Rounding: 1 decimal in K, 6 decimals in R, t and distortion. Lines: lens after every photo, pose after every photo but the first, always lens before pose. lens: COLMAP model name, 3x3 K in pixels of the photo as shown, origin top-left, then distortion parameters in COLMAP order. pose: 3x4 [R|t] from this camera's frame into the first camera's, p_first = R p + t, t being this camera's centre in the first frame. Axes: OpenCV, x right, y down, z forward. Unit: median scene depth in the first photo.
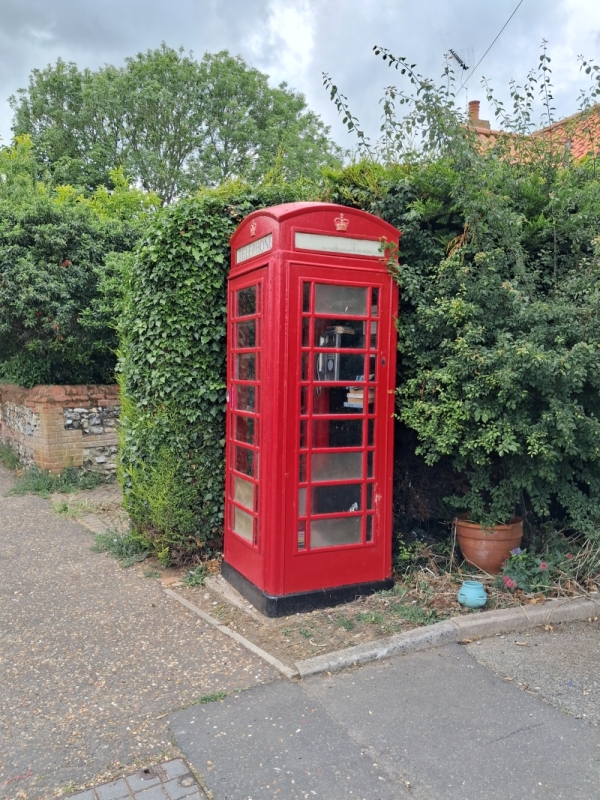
lens RADIAL K [[635.2, 0, 314.9], [0, 635.2, 396.0], [0, 0, 1]] dist [0.002402, -0.036537]
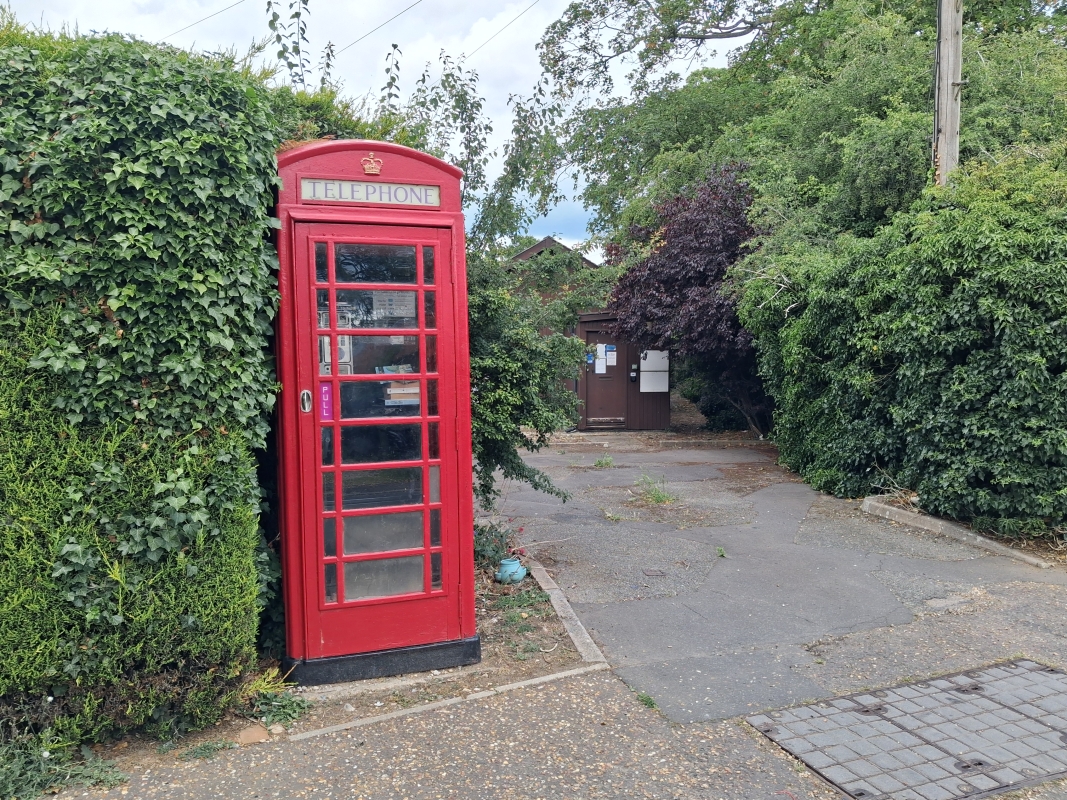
lens RADIAL K [[847.2, 0, 537.1], [0, 847.2, 403.5], [0, 0, 1]] dist [0.002402, -0.036537]
pose [[0.135351, -0.072147, 0.988167, -1.189578], [0.052191, 0.996480, 0.065606, -0.056280], [-0.989422, 0.042693, 0.138640, 0.808431]]
